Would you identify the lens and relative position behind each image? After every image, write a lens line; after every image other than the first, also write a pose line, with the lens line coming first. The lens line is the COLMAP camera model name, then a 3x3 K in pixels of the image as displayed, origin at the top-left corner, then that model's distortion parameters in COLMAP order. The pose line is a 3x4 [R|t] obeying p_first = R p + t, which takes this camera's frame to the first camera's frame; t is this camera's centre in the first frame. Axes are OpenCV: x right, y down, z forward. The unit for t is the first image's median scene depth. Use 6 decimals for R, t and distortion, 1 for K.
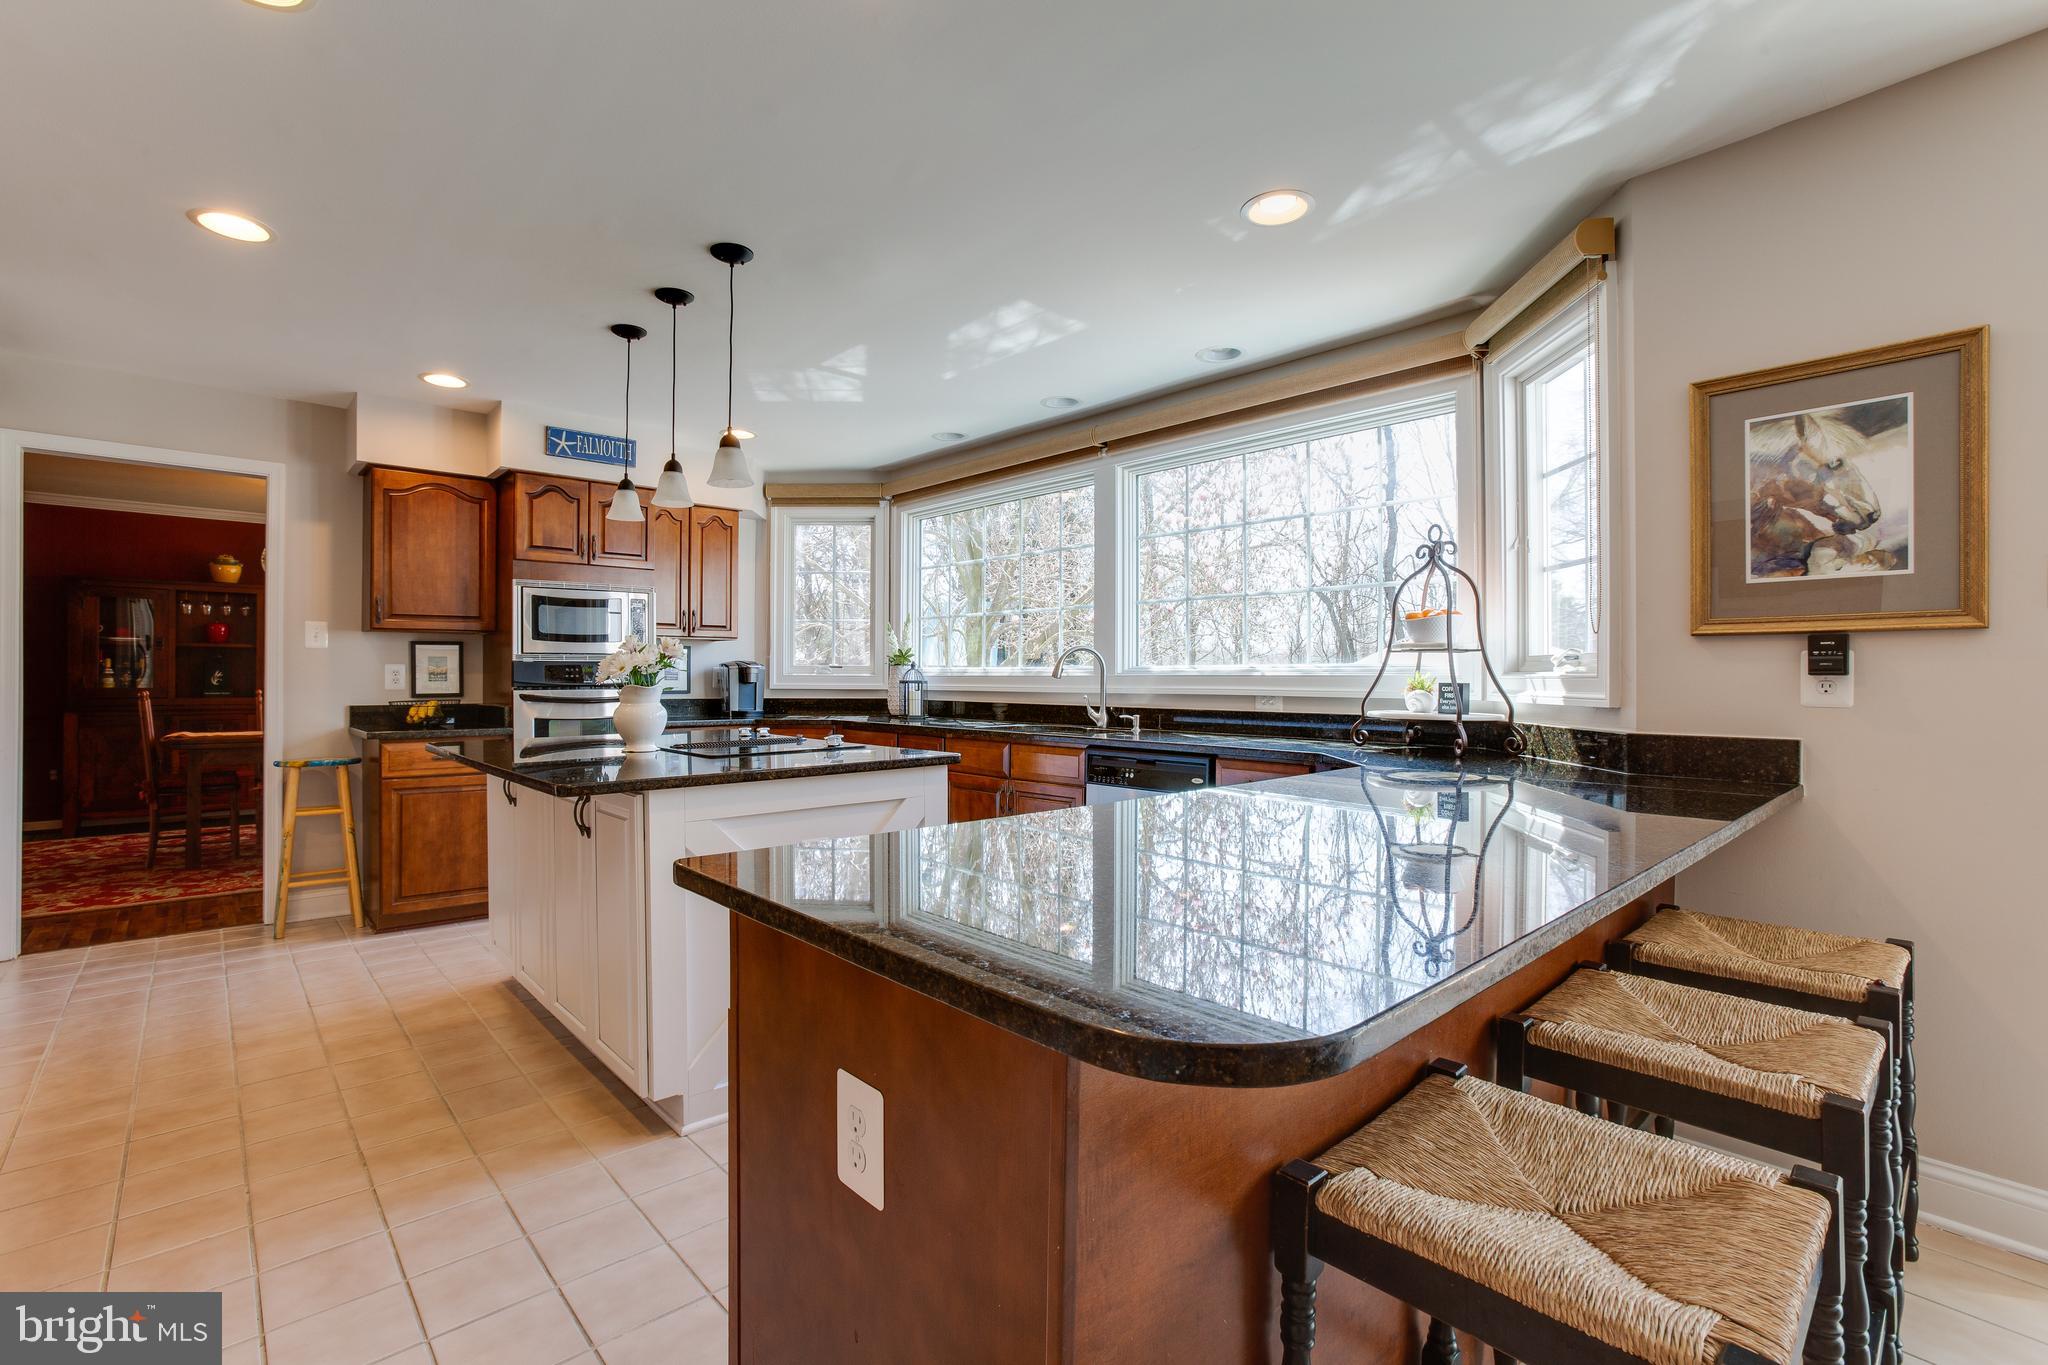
lens RADIAL K [[937.8, 0, 1013.3], [0, 937.8, 690.5], [0, 0, 1]] dist [-0.036769, 0.007860]
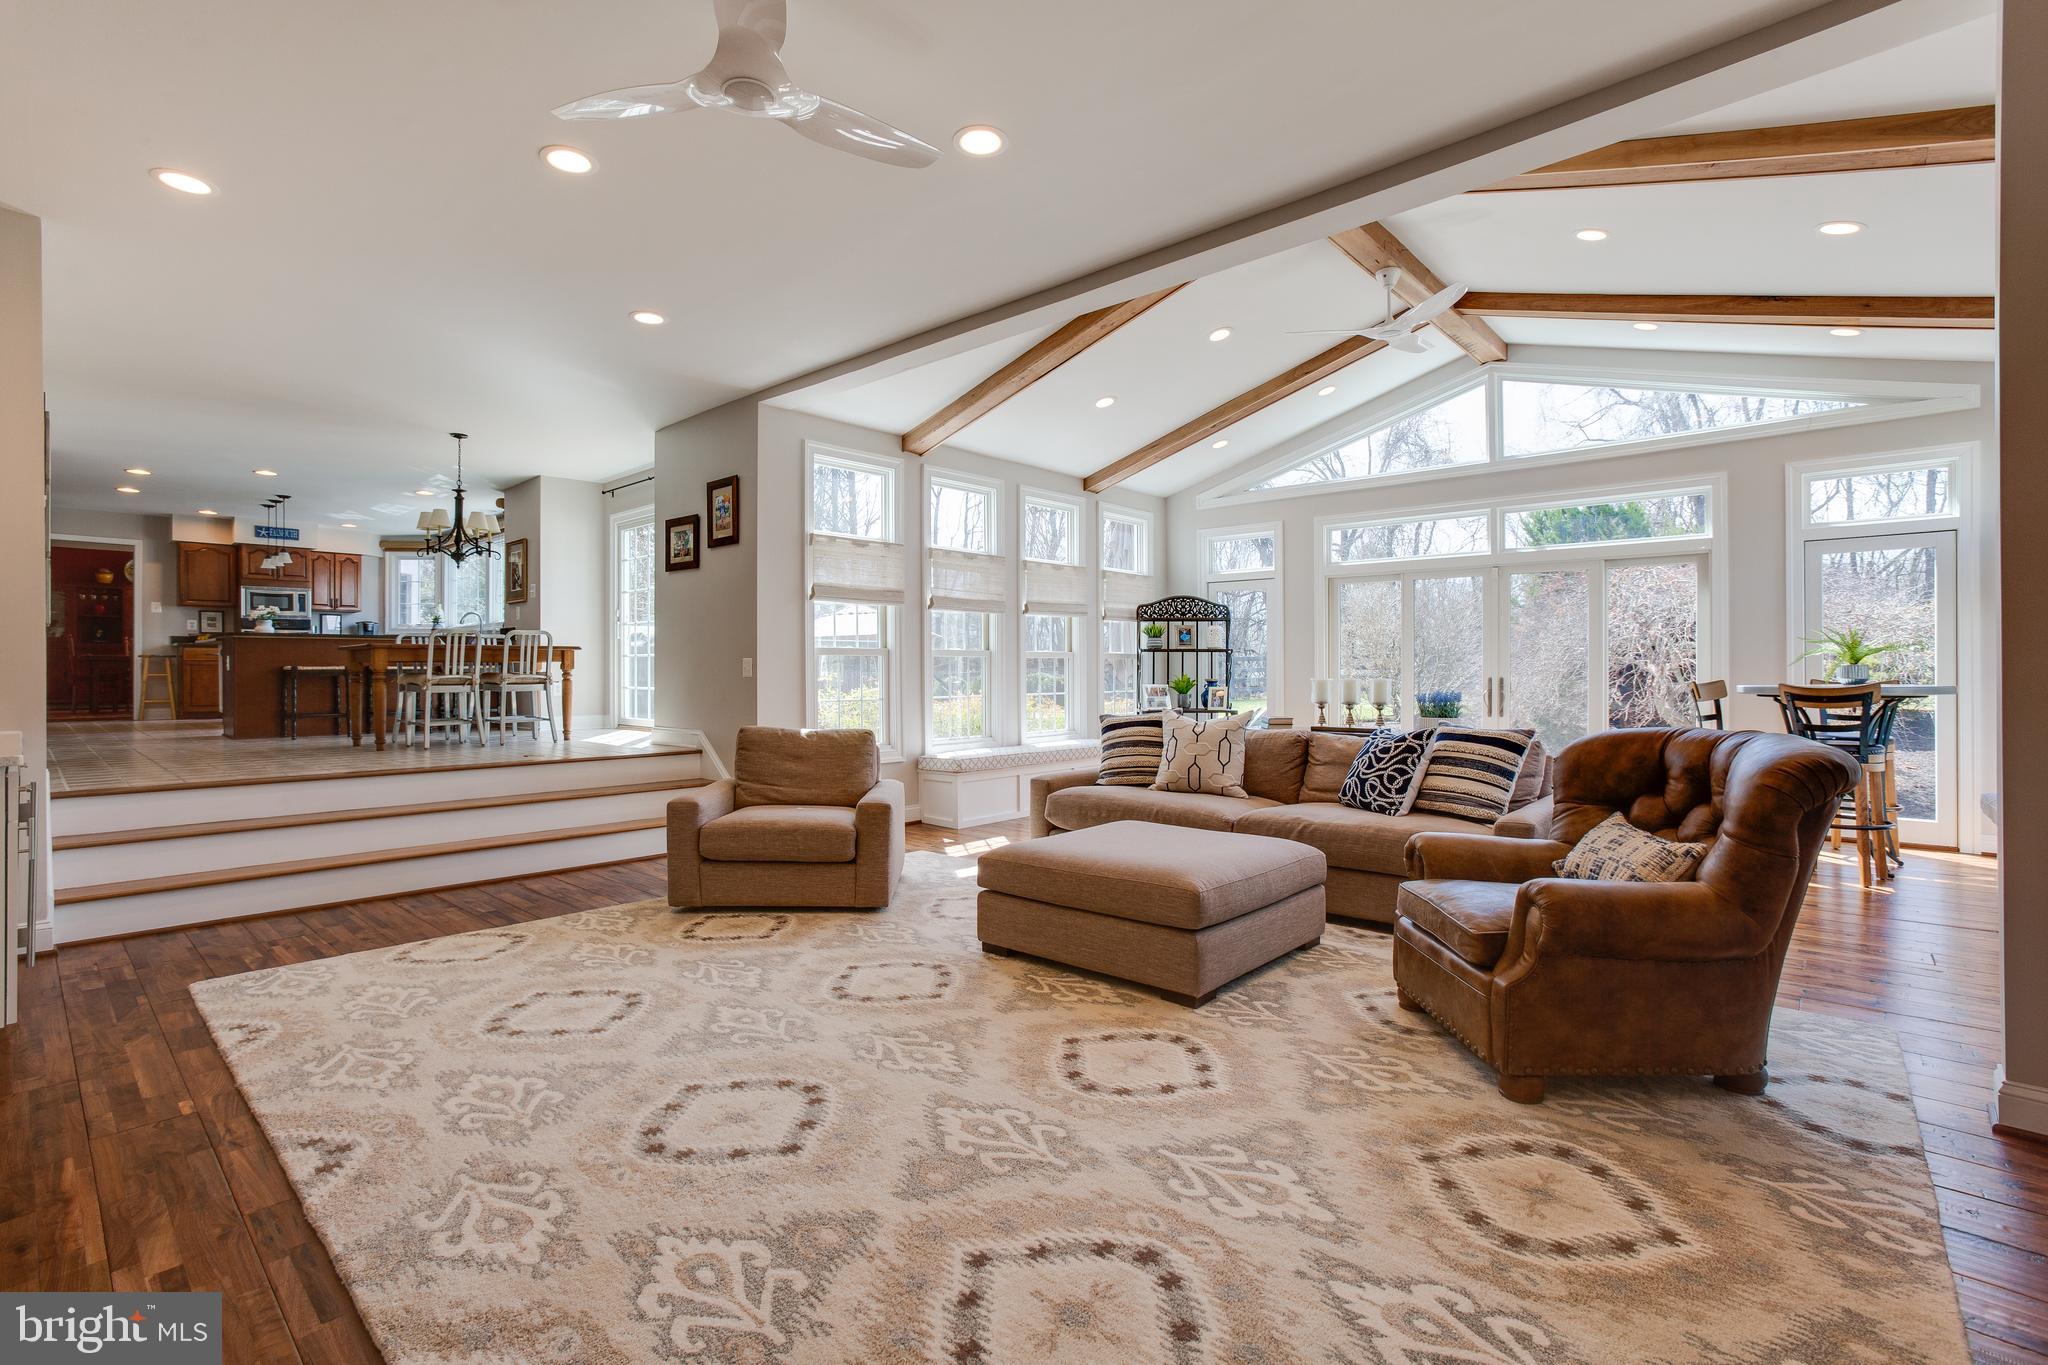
lens RADIAL K [[937.8, 0, 1061.4], [0, 937.8, 682.7], [0, 0, 1]] dist [-0.036769, 0.007860]
pose [[0.991473, -0.006748, 0.130141, 1.350602], [0.007036, 0.999974, -0.001752, 0.164508], [-0.130126, 0.002653, 0.991494, -1.764363]]
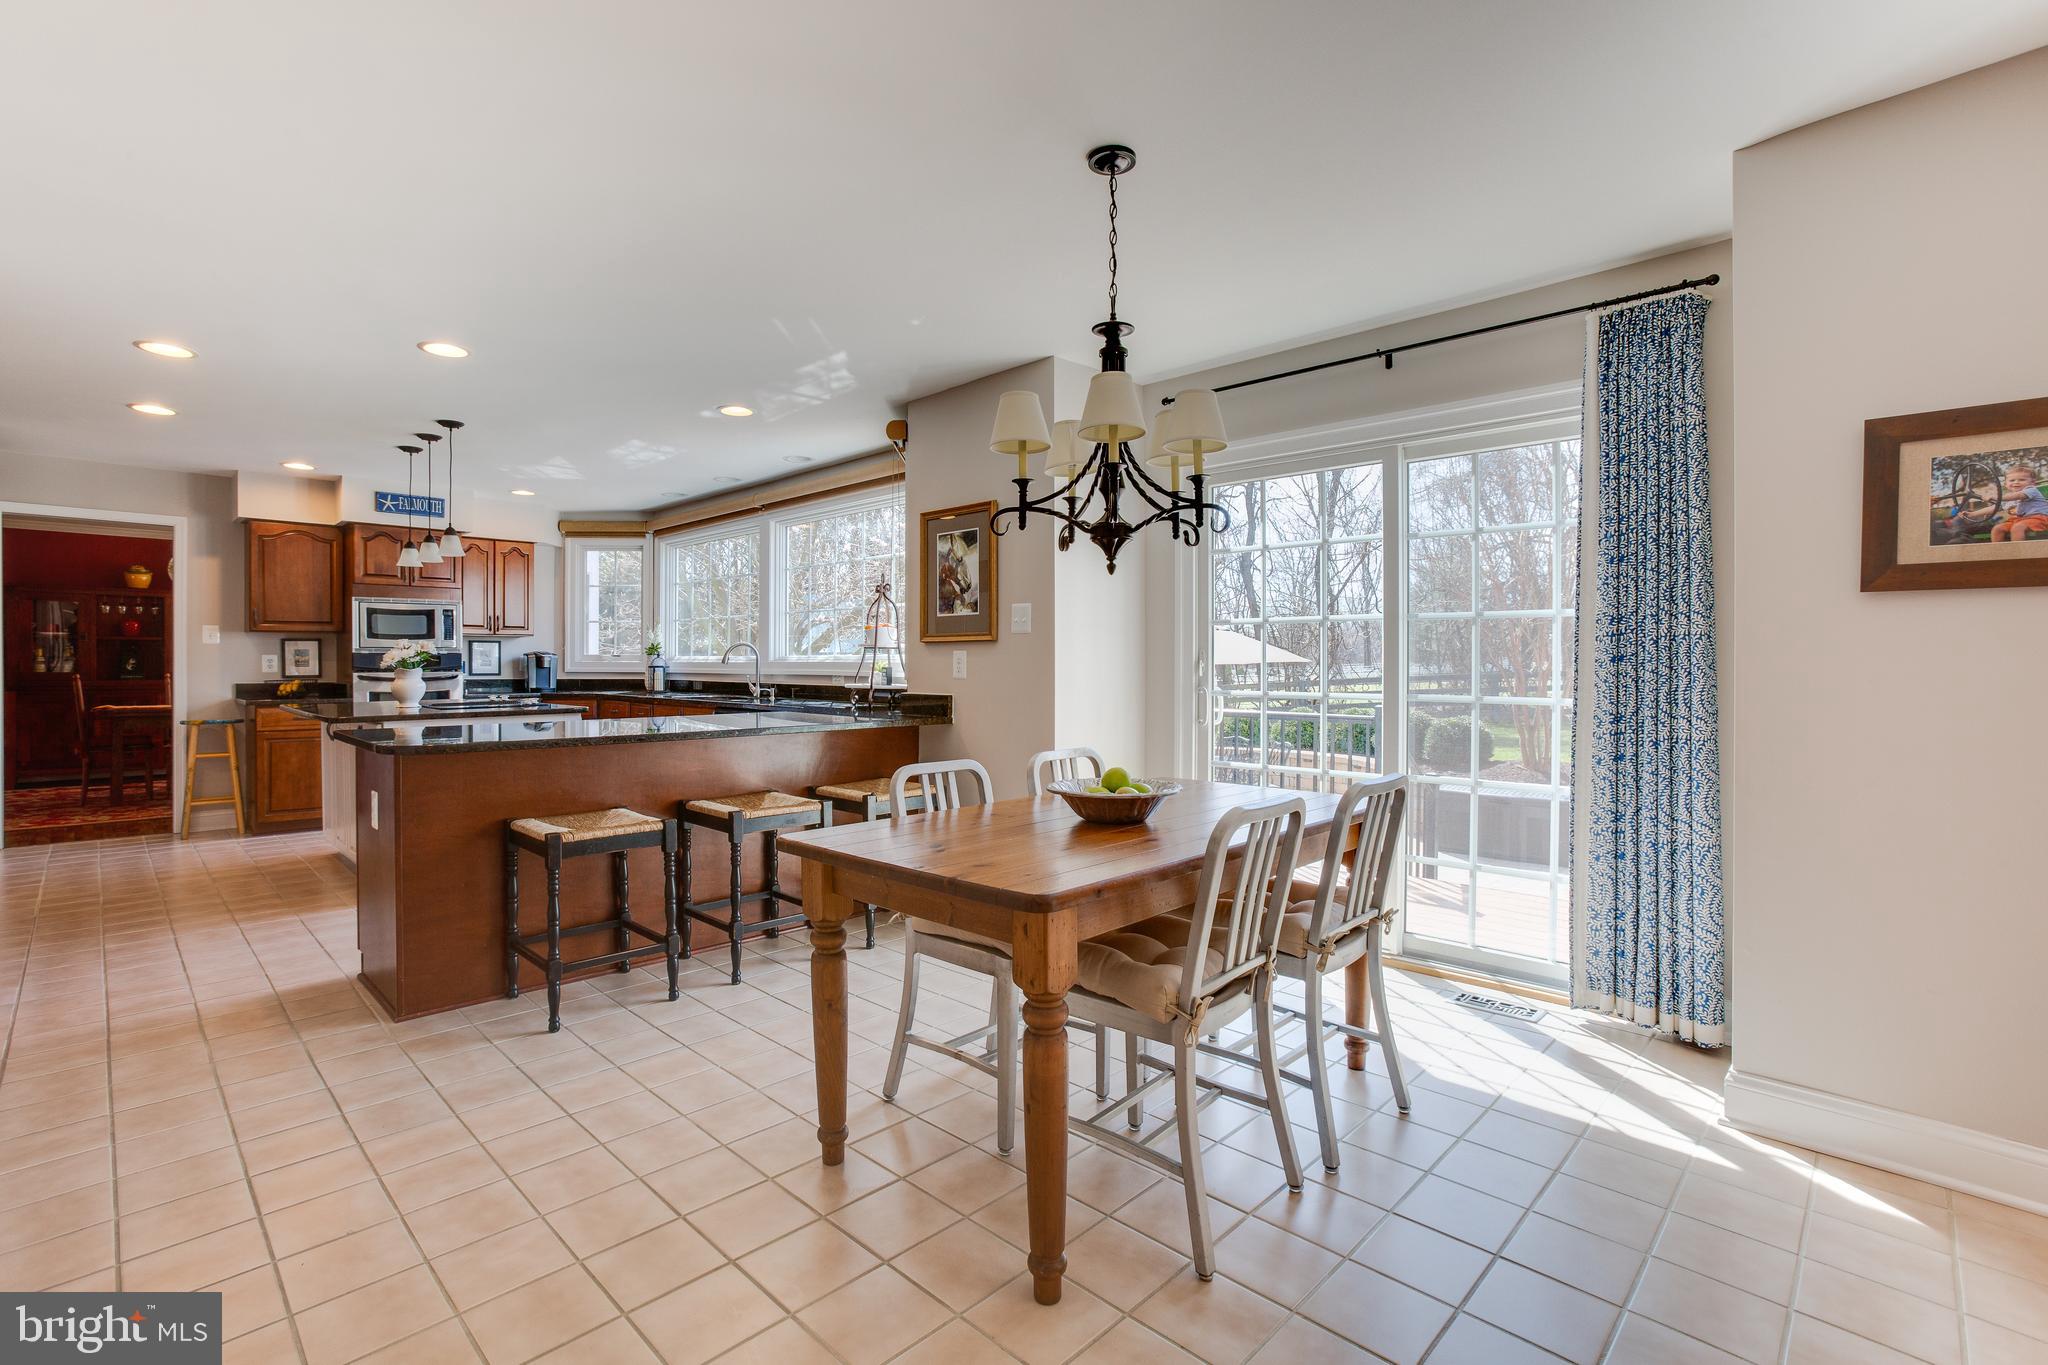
lens RADIAL K [[937.8, 0, 1028.7], [0, 937.8, 680.7], [0, 0, 1]] dist [-0.036769, 0.007860]
pose [[0.997412, -0.002259, 0.071865, 0.412591], [0.001924, 0.999987, 0.004735, 0.007441], [-0.071875, -0.004585, 0.997403, -0.516422]]
